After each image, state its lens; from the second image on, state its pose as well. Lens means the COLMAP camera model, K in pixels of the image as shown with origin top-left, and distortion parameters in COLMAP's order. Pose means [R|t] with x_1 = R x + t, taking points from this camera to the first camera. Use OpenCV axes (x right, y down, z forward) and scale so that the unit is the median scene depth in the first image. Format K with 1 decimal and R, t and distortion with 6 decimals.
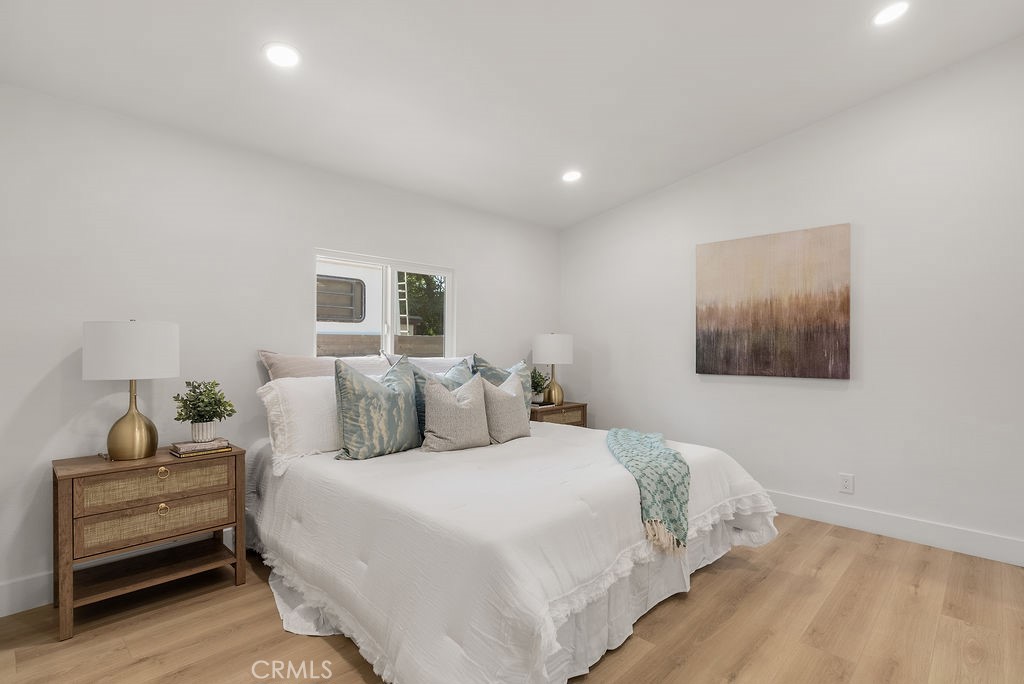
lens RADIAL K [[508.3, 0, 512.0], [0, 508.3, 342.0], [0, 0, 1]] dist [0.000471, 0.000062]
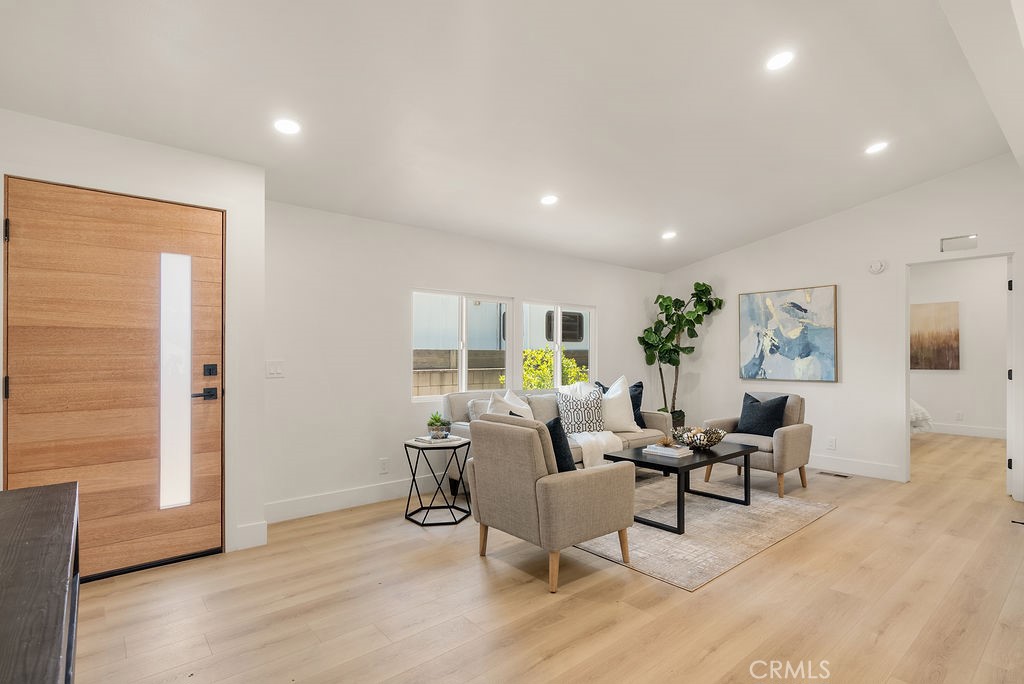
lens RADIAL K [[507.1, 0, 509.5], [0, 507.1, 348.4], [0, 0, 1]] dist [0.001131, 0.000207]
pose [[0.995108, -0.000044, -0.098791, -1.093062], [-0.001781, 0.999829, -0.018384, 0.022663], [0.098775, 0.018470, 0.994938, -1.431046]]
